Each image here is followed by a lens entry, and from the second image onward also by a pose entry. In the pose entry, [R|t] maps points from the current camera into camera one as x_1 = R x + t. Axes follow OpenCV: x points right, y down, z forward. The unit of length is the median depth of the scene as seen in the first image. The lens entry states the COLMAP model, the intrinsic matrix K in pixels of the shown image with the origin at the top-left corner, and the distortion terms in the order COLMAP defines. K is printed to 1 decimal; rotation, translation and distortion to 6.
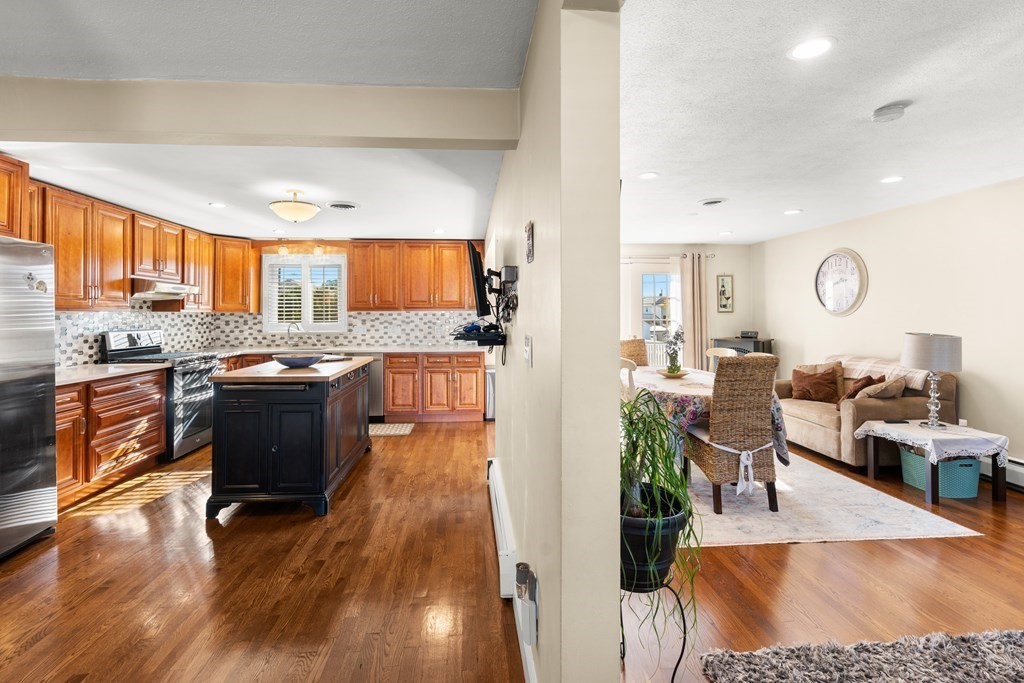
lens RADIAL K [[463.6, 0, 503.8], [0, 463.6, 312.7], [0, 0, 1]] dist [-0.003949, -0.000074]
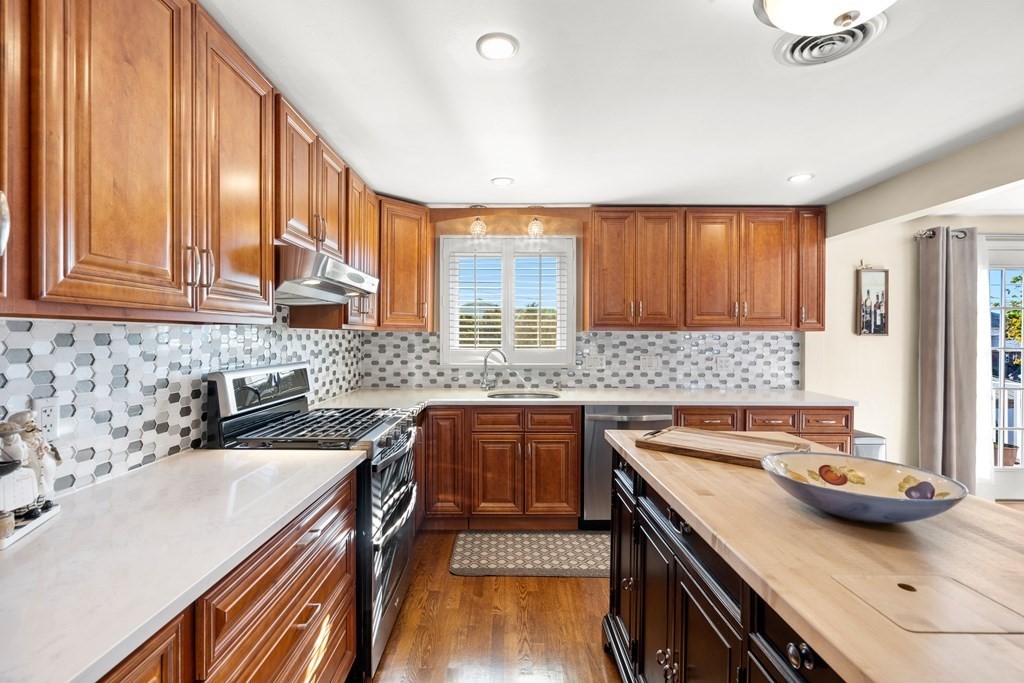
lens RADIAL K [[463.6, 0, 512.8], [0, 463.6, 339.6], [0, 0, 1]] dist [-0.003949, -0.000074]
pose [[0.996311, 0.007439, -0.085491, -0.390513], [-0.006619, 0.999929, 0.009879, 0.003313], [0.085559, -0.009277, 0.996290, 0.422555]]
